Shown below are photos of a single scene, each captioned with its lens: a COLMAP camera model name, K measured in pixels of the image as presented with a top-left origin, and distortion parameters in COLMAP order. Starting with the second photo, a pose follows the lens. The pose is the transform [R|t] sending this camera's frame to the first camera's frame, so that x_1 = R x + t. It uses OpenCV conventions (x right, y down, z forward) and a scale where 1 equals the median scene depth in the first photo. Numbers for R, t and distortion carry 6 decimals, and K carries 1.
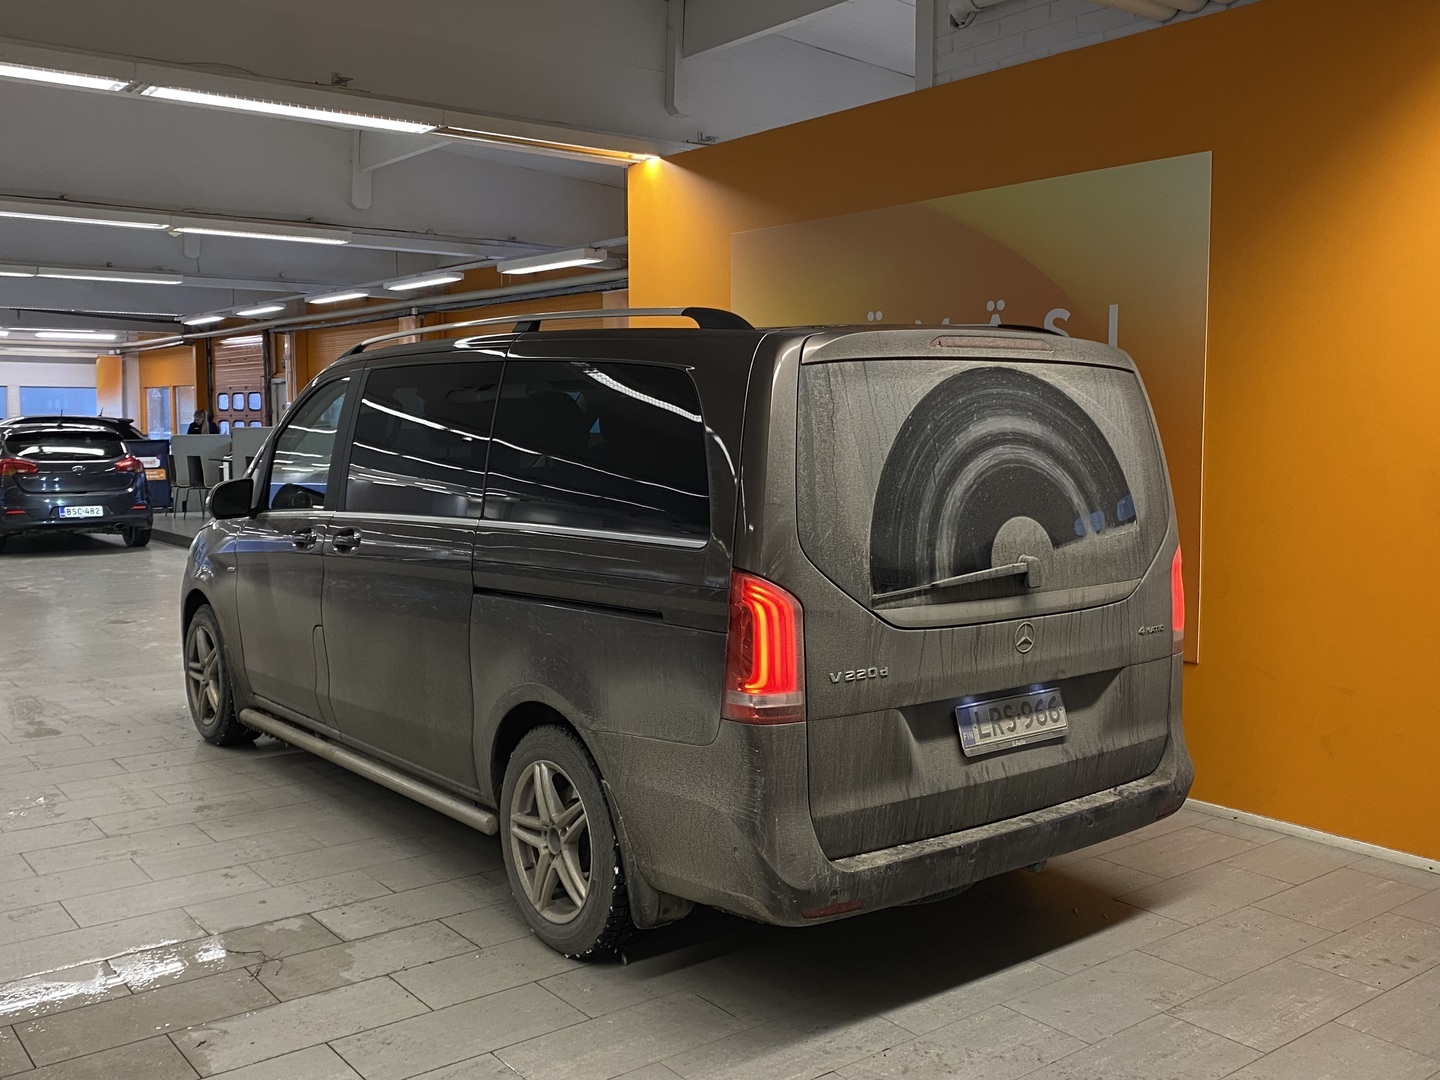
lens RADIAL K [[1354.8, 0, 729.8], [0, 1354.8, 539.1], [0, 0, 1]] dist [0.005593, 0.000000]
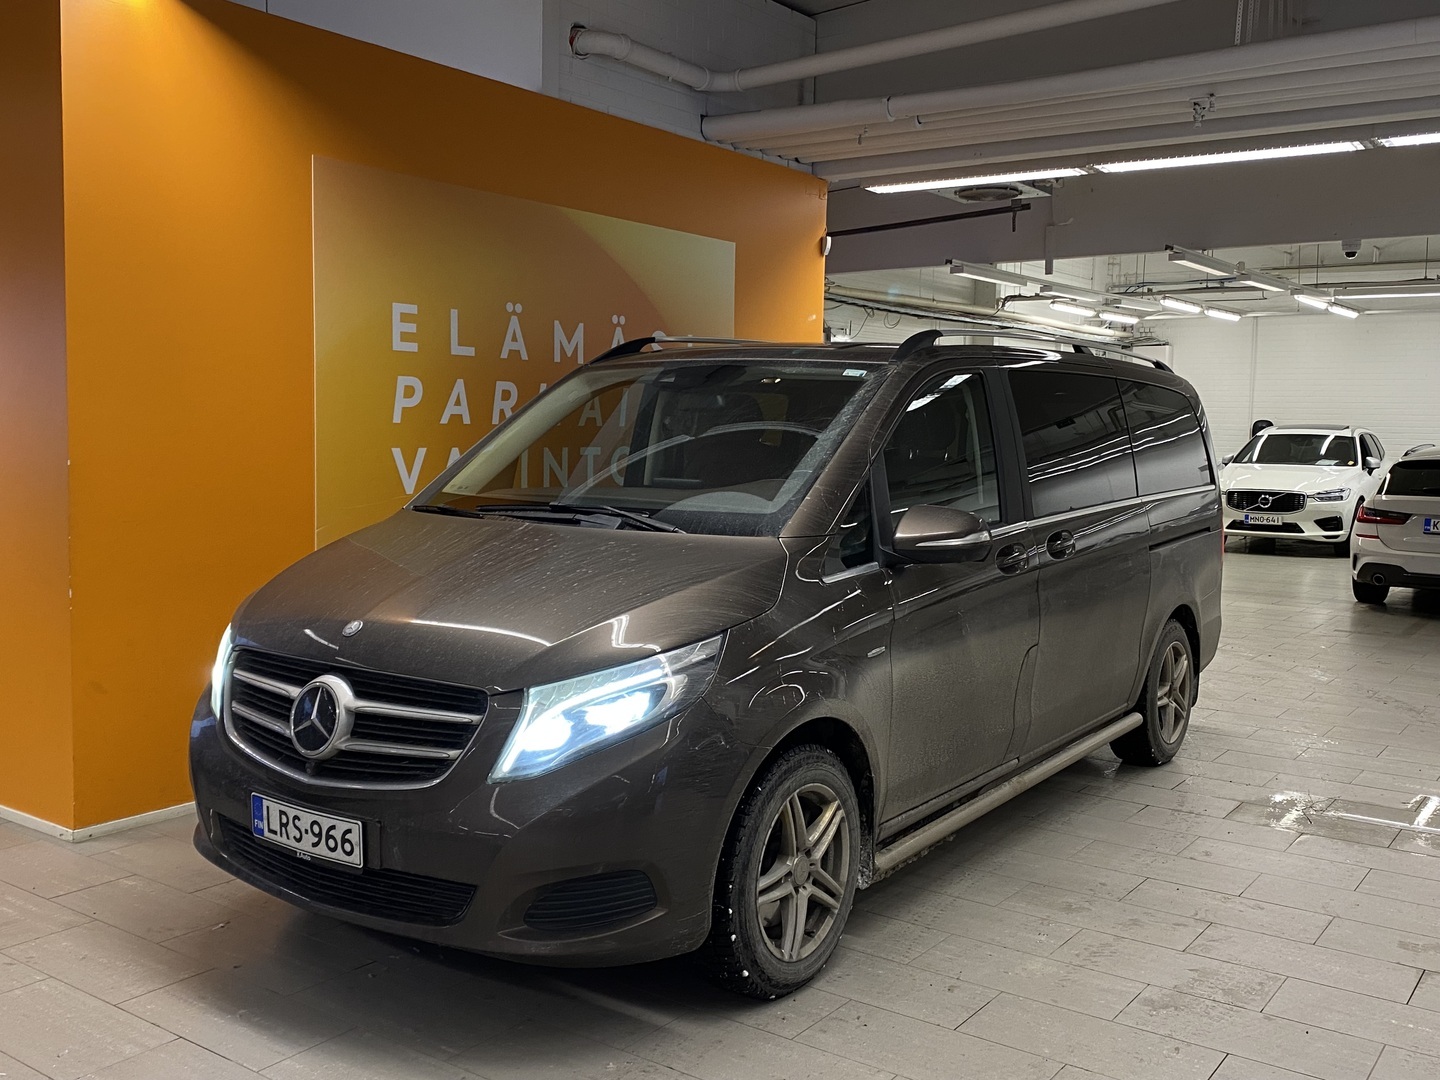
lens RADIAL K [[1354.8, 0, 729.6], [0, 1354.8, 539.6], [0, 0, 1]] dist [0.005593, 0.000000]
pose [[-0.282625, -0.088159, 0.955171, -1.132830], [0.075428, 0.990642, 0.113752, -0.129295], [-0.956260, 0.104196, -0.273330, 1.464611]]
